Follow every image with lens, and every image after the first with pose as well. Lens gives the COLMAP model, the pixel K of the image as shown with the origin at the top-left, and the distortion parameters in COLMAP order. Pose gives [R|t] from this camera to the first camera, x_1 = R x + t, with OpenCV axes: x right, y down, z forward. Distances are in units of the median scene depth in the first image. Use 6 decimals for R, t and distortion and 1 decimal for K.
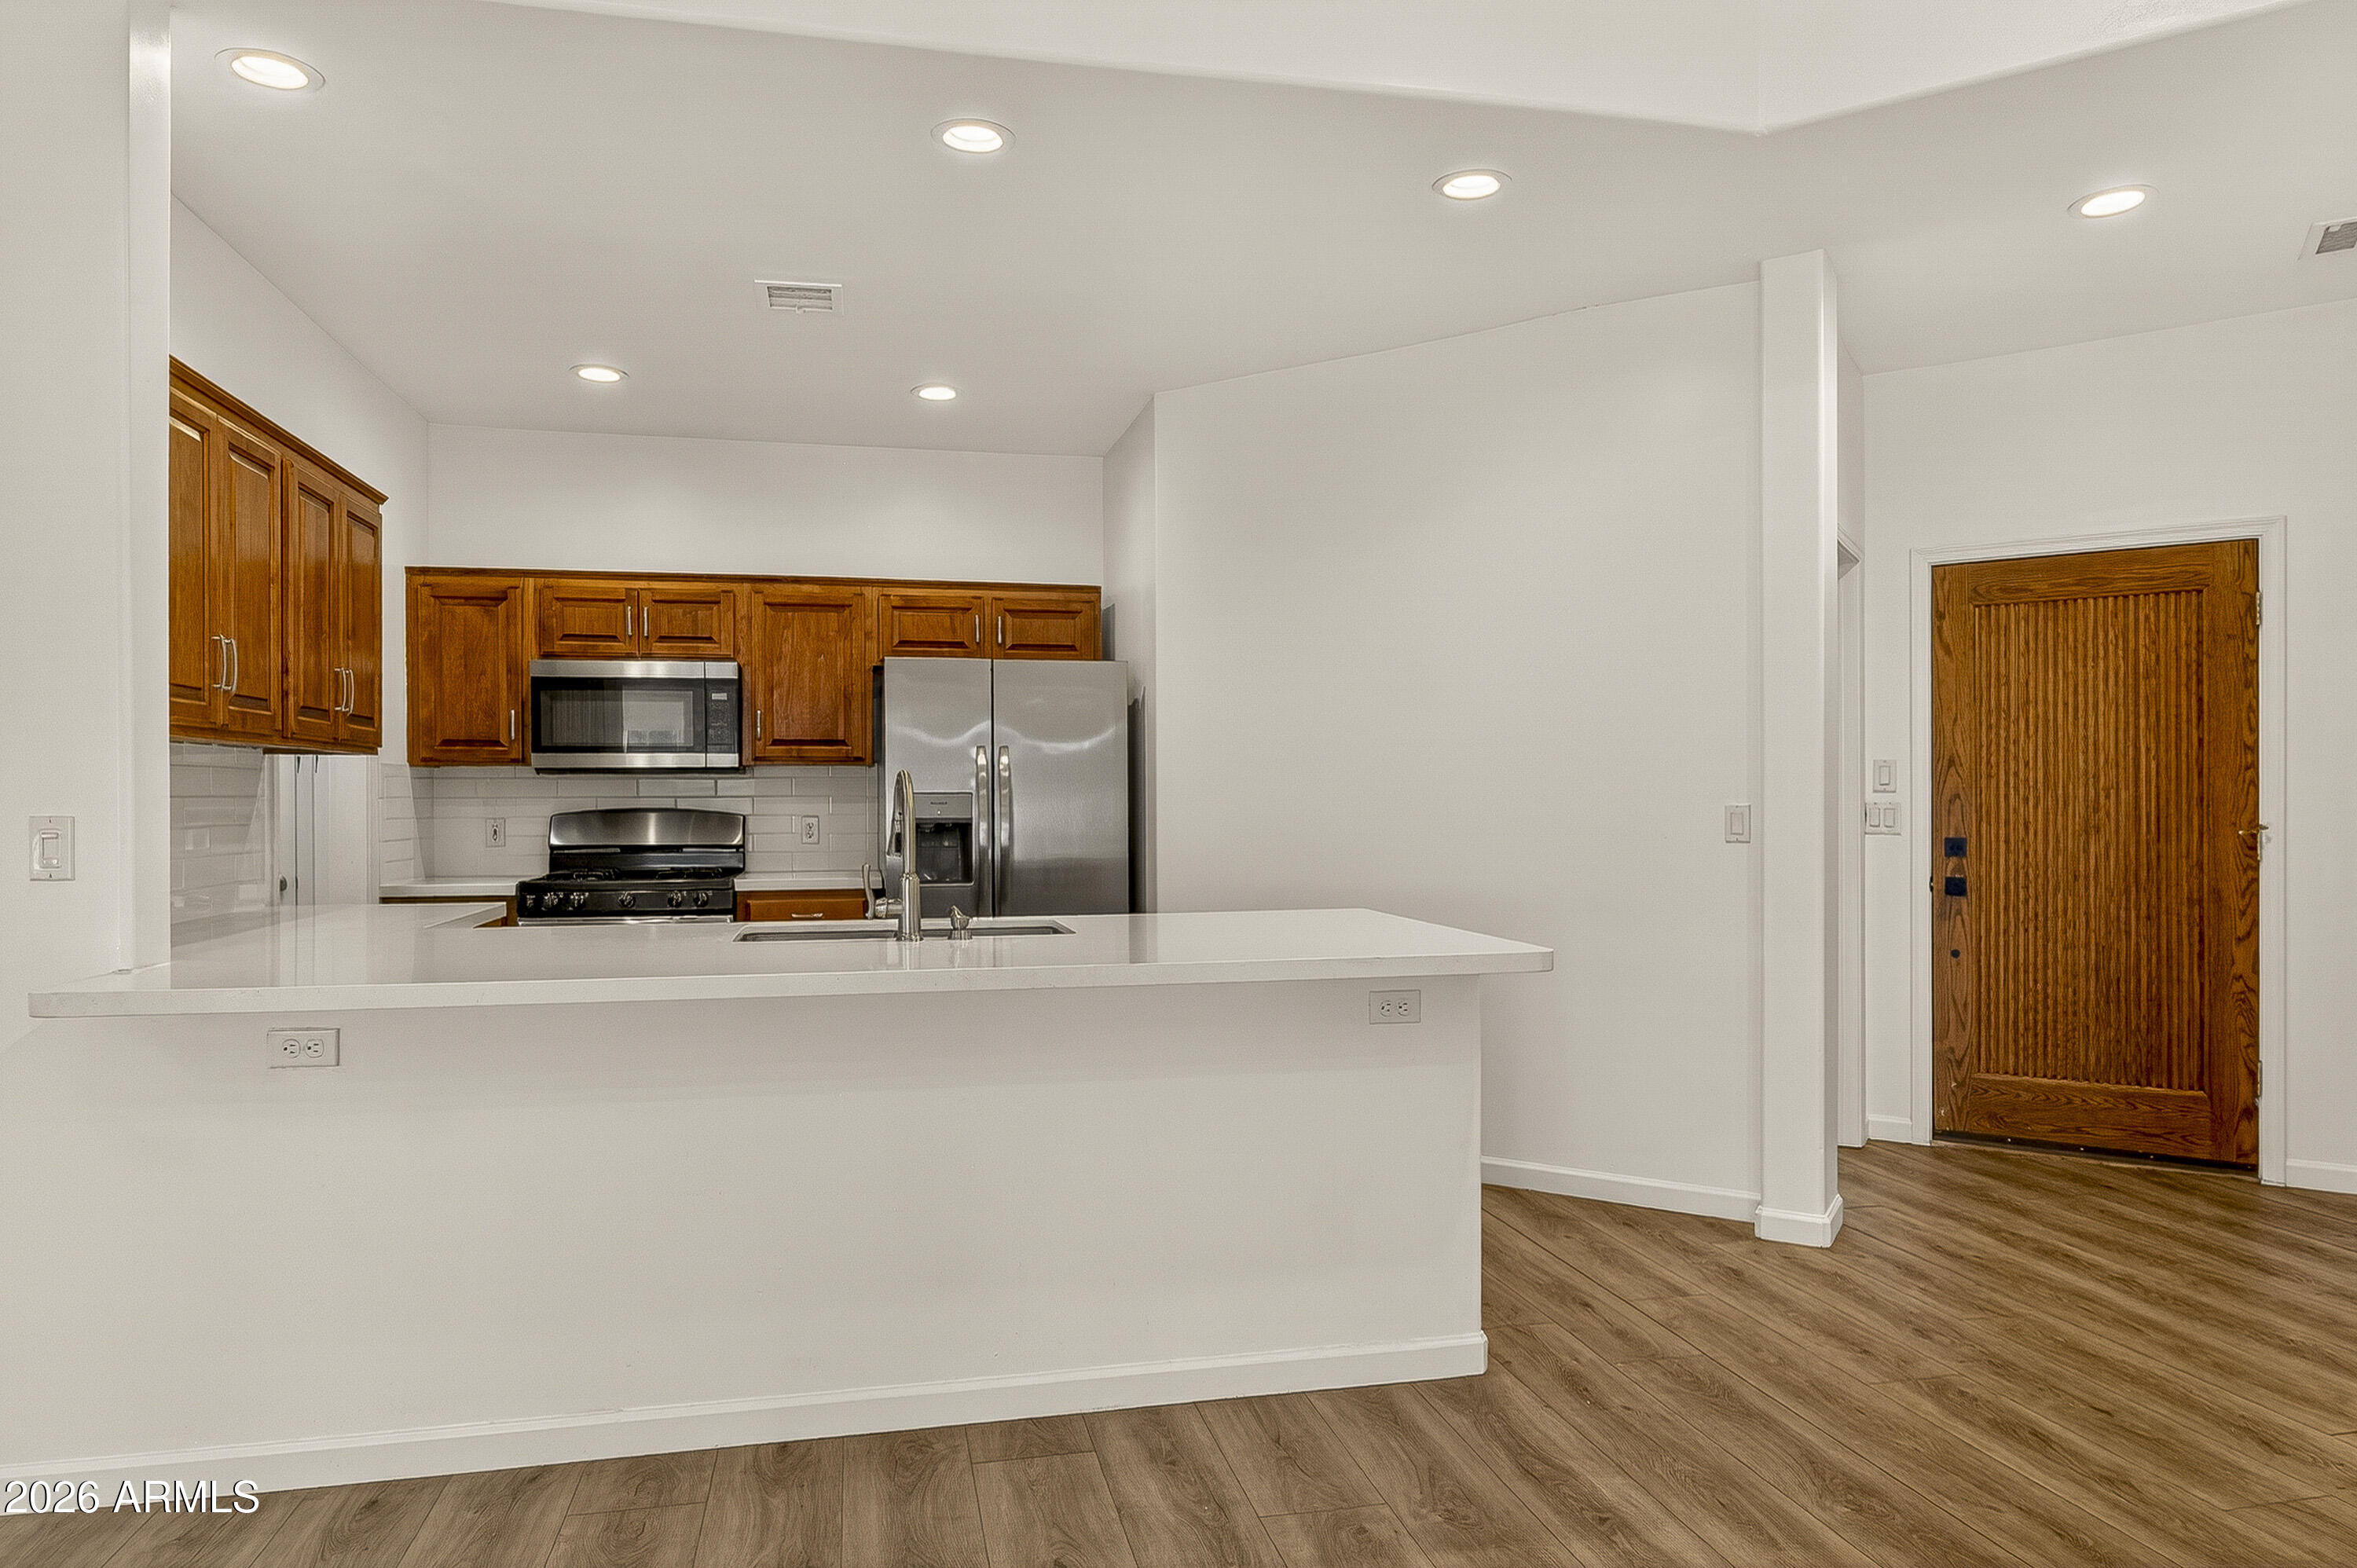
lens RADIAL K [[1399.3, 0, 1189.3], [0, 1399.3, 799.3], [0, 0, 1]] dist [-0.009421, 0.001098]
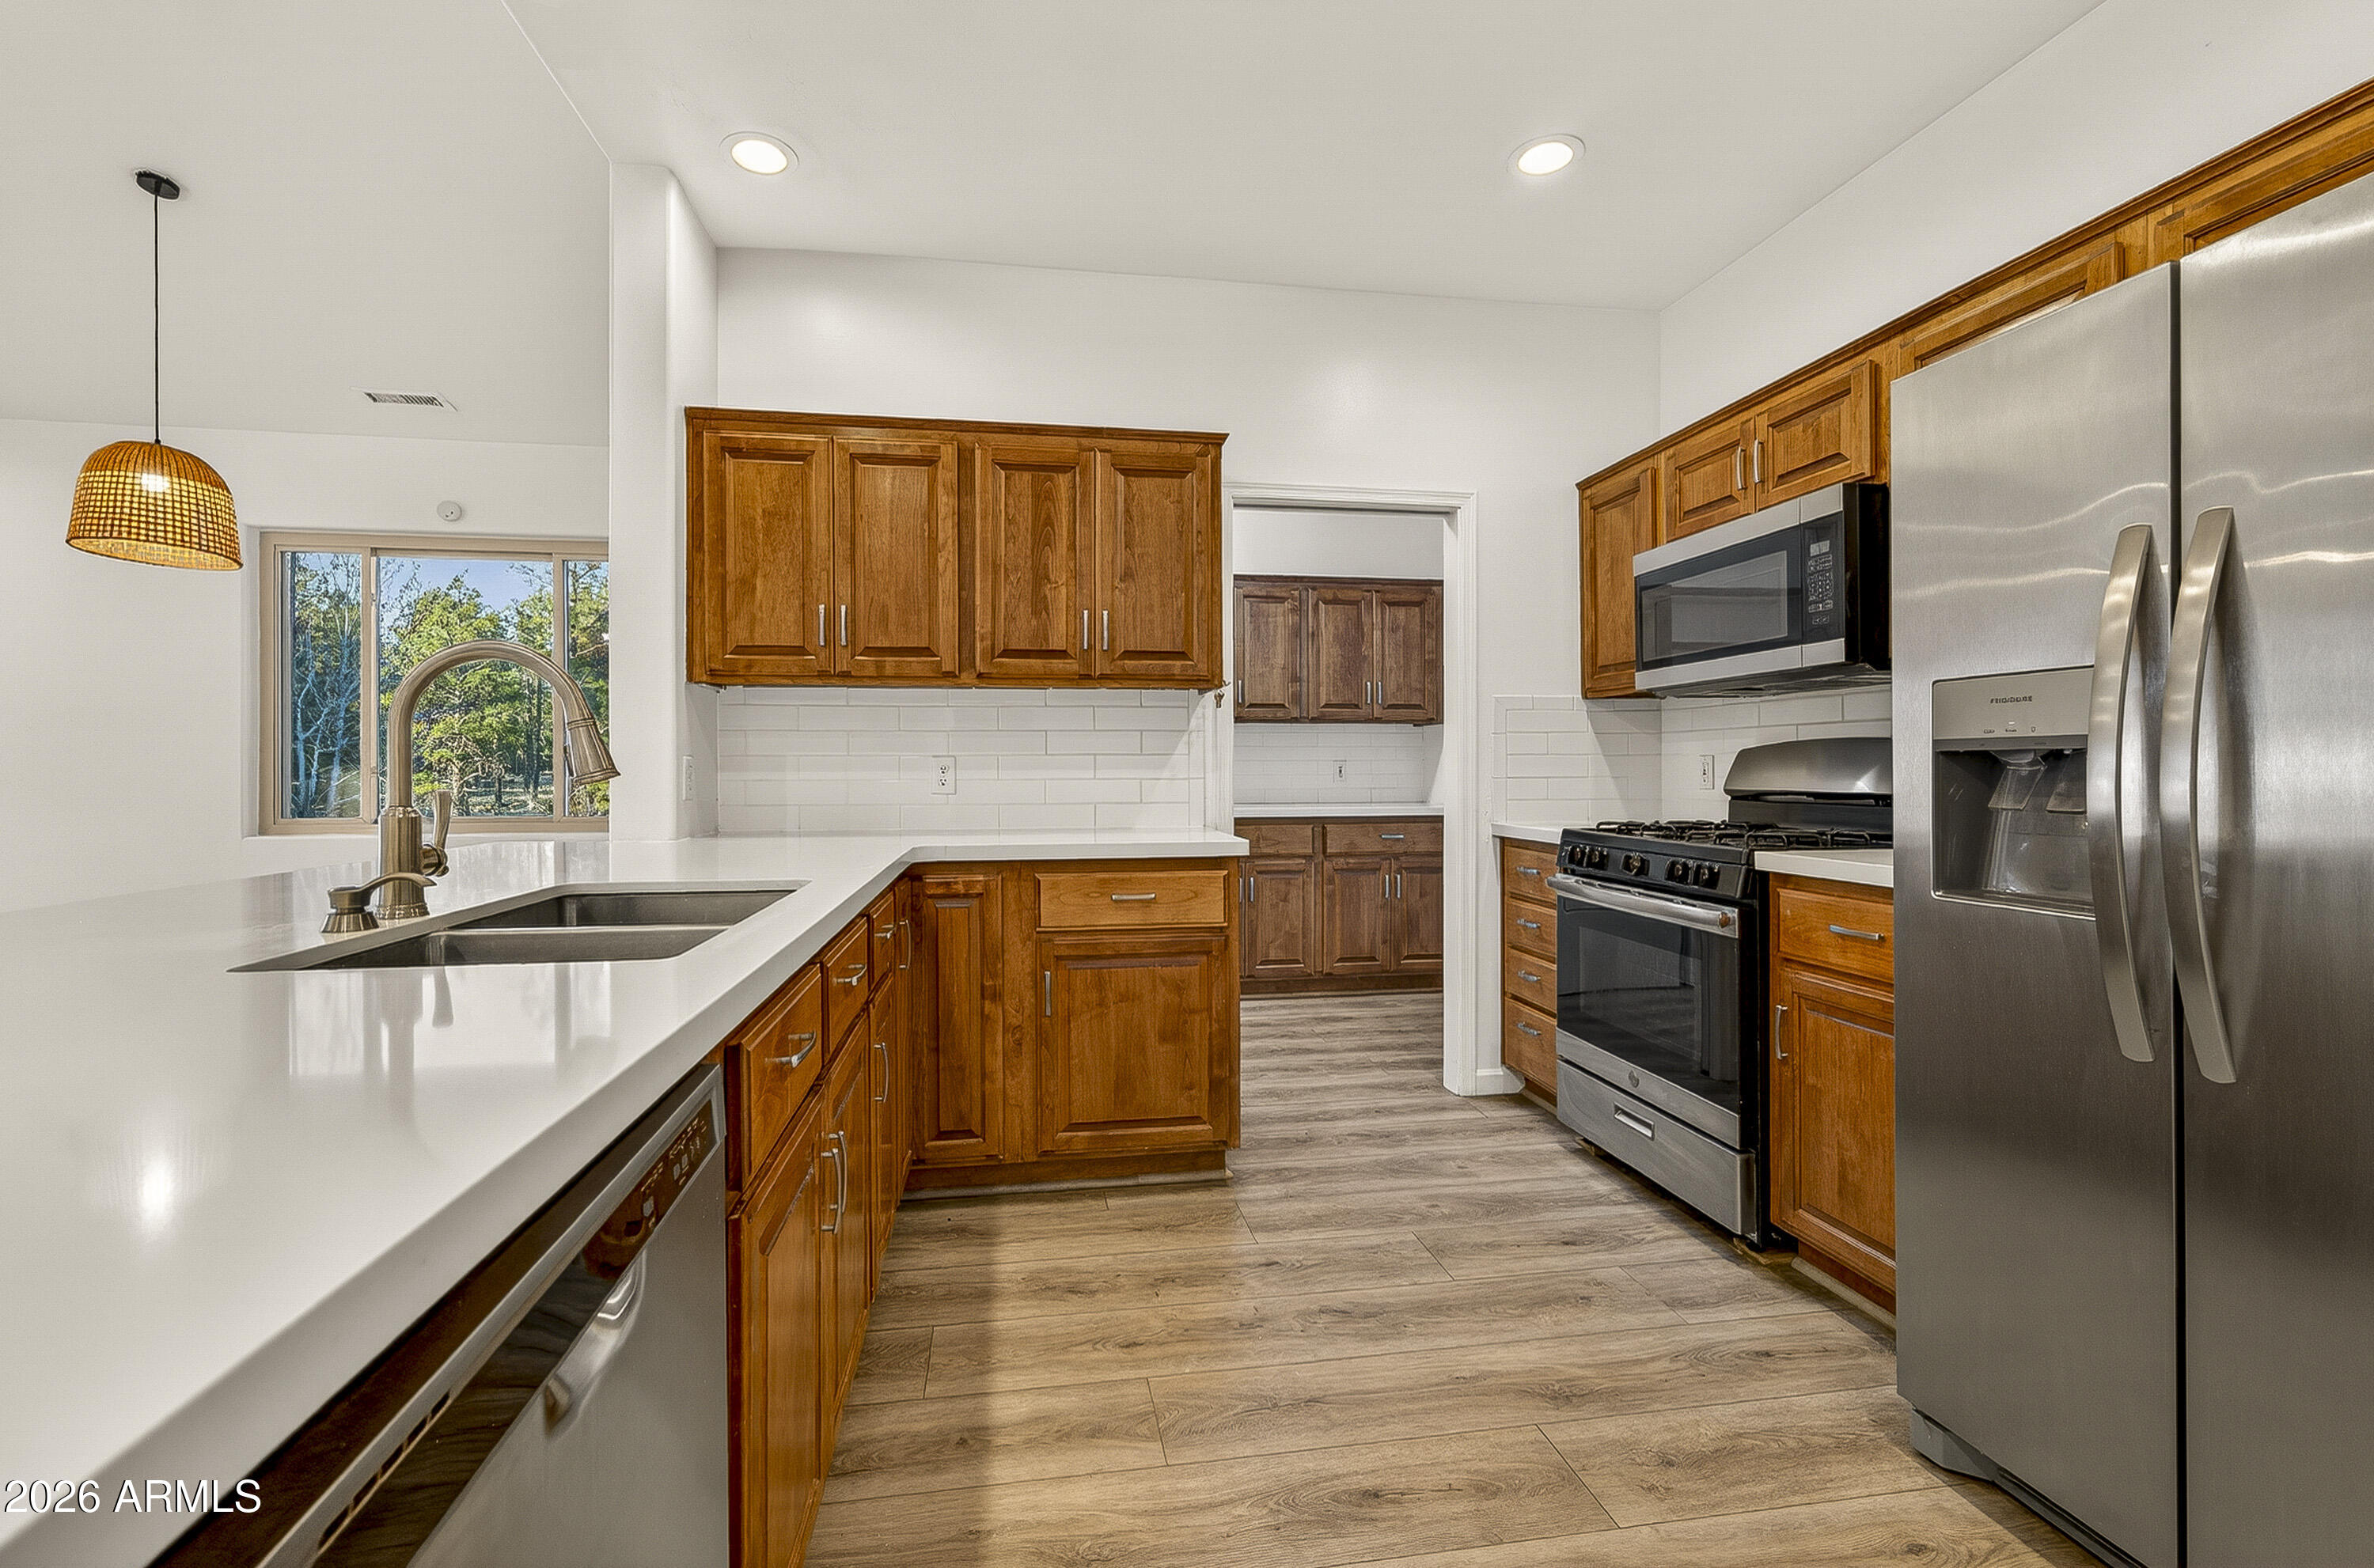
lens RADIAL K [[976.8, 0, 1178.9], [0, 976.8, 771.8], [0, 0, 1]] dist [-0.007068, 0.000132]
pose [[-0.086930, 0.005124, -0.996201, 0.110007], [0.001233, 0.999987, 0.005036, 0.020857], [0.996214, -0.000790, -0.086935, 0.785268]]
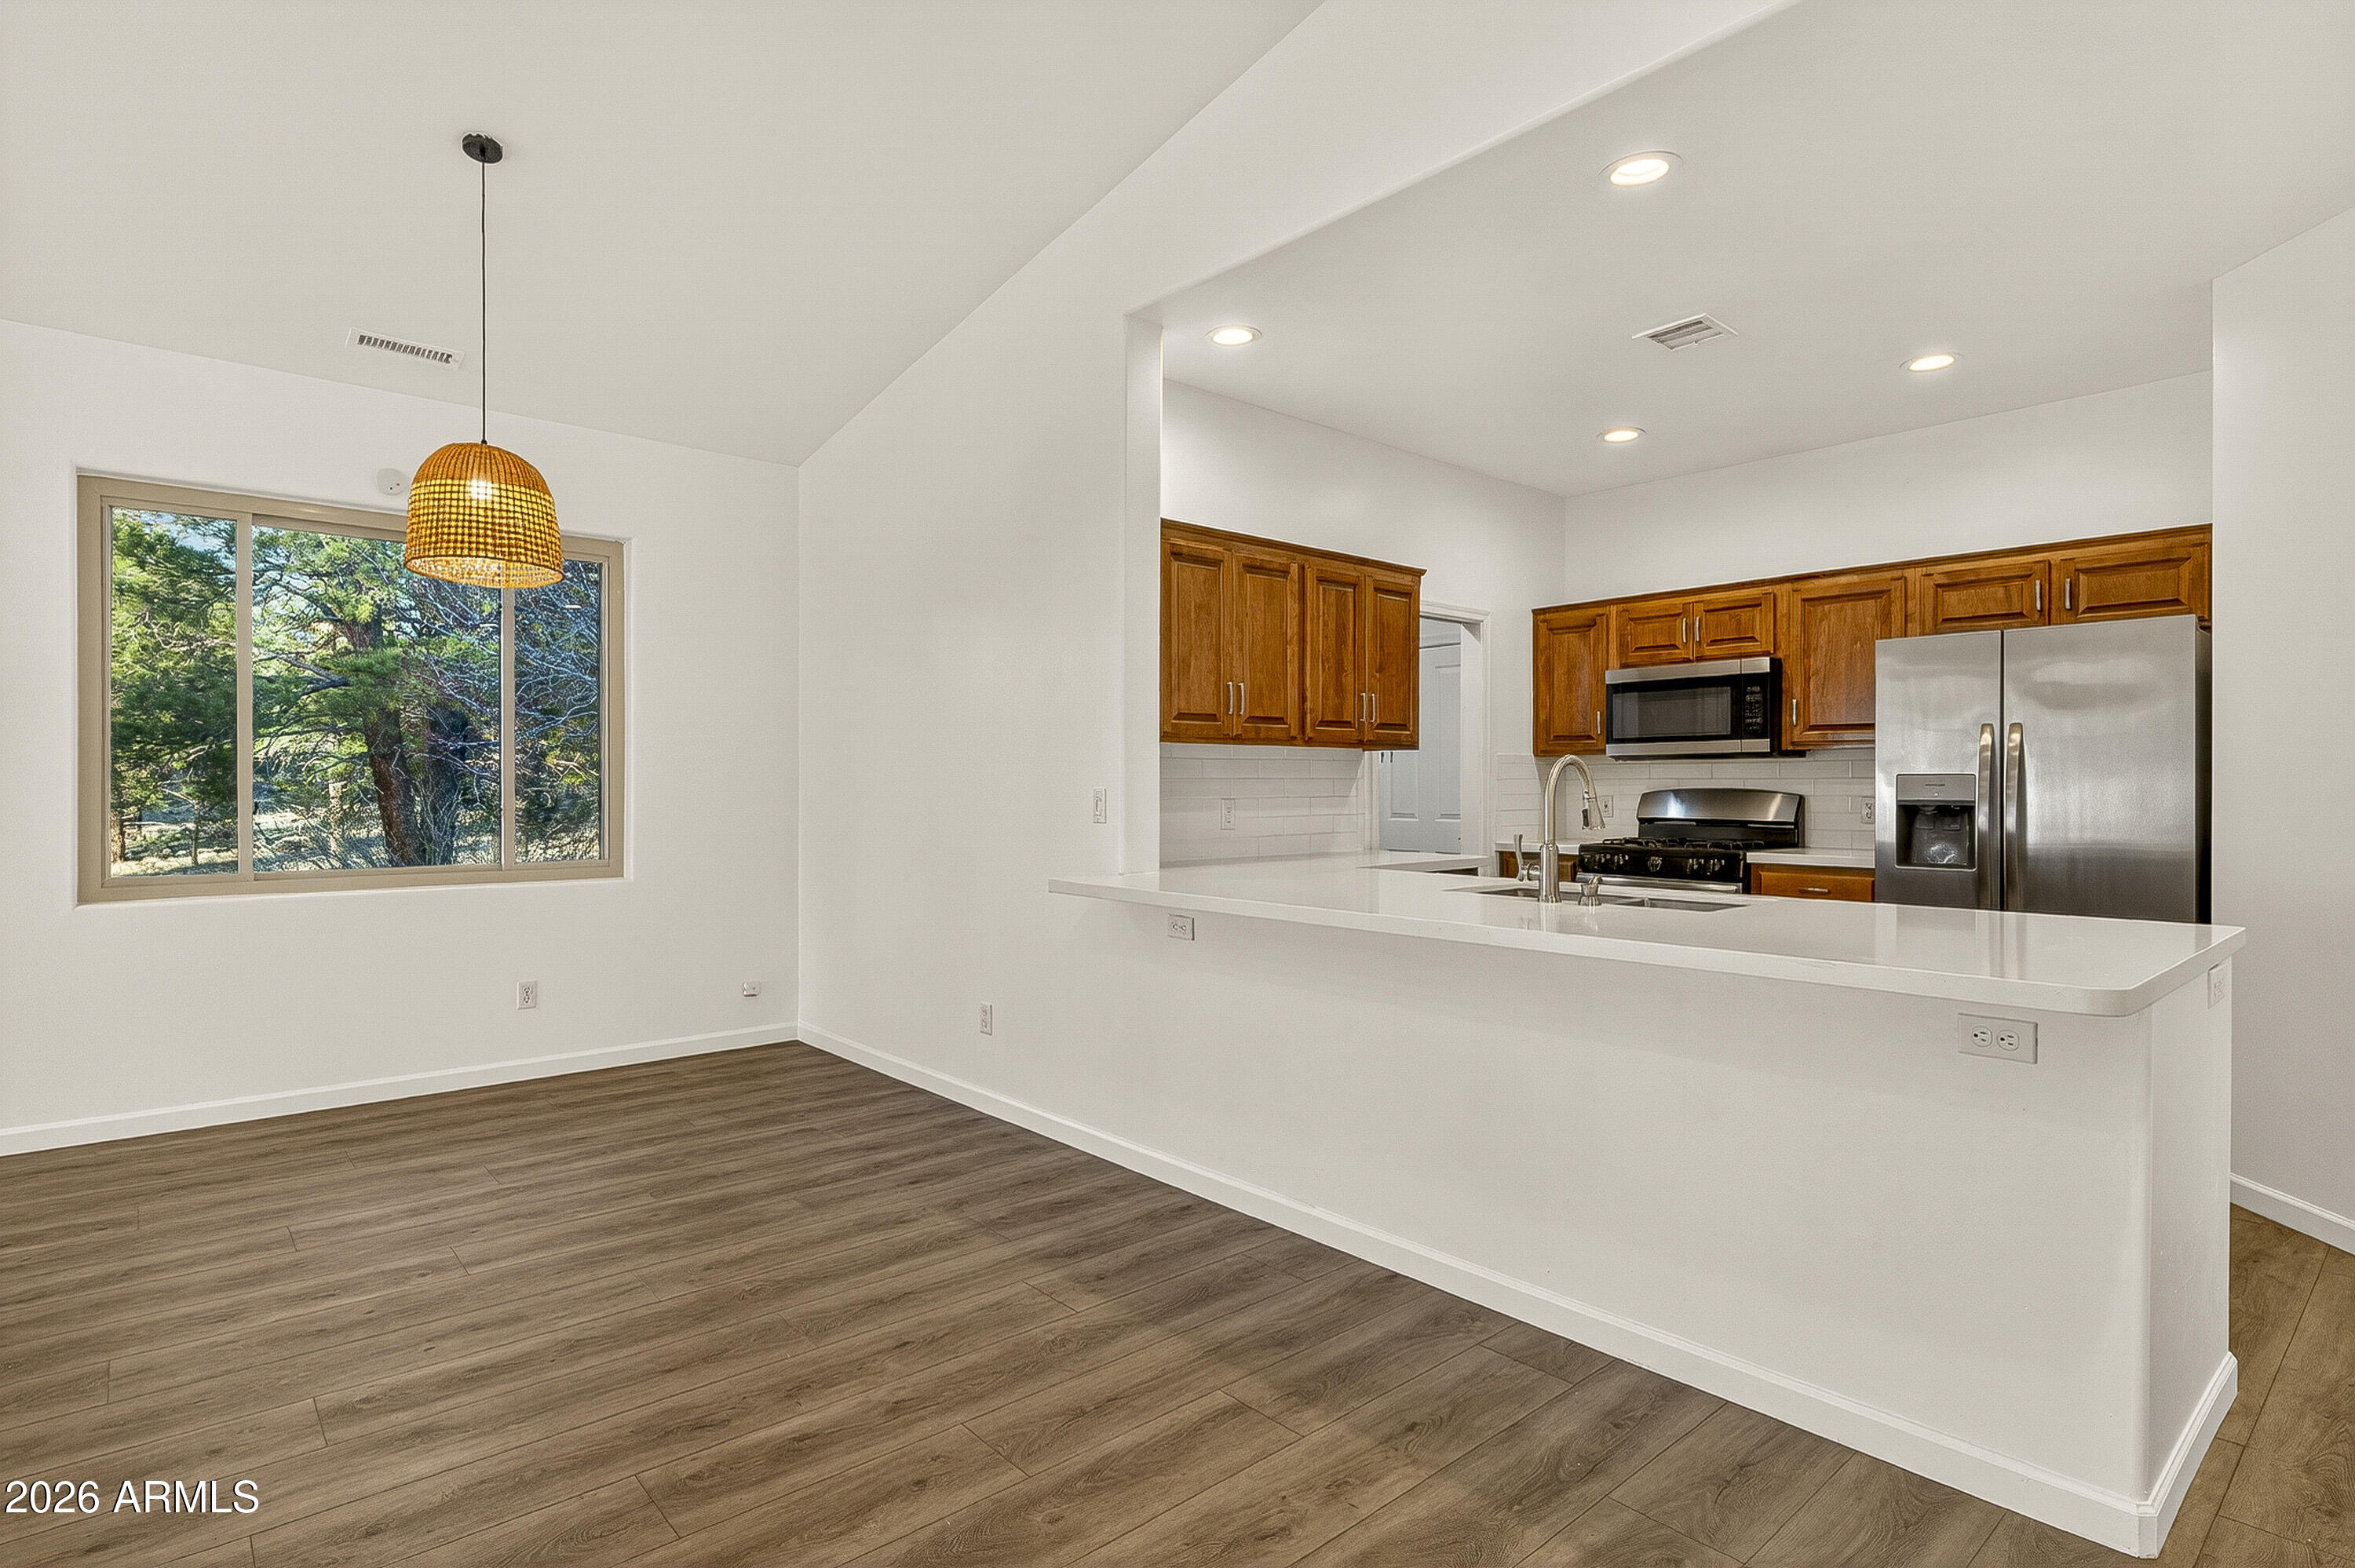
lens RADIAL K [[1196.0, 0, 1170.5], [0, 1196.0, 781.7], [0, 0, 1]] dist [-0.019435, 0.000695]
pose [[0.462545, -0.000363, -0.886596, 0.300906], [-0.001667, 0.999998, -0.001279, 0.002414], [0.886594, 0.002070, 0.462543, 0.151579]]
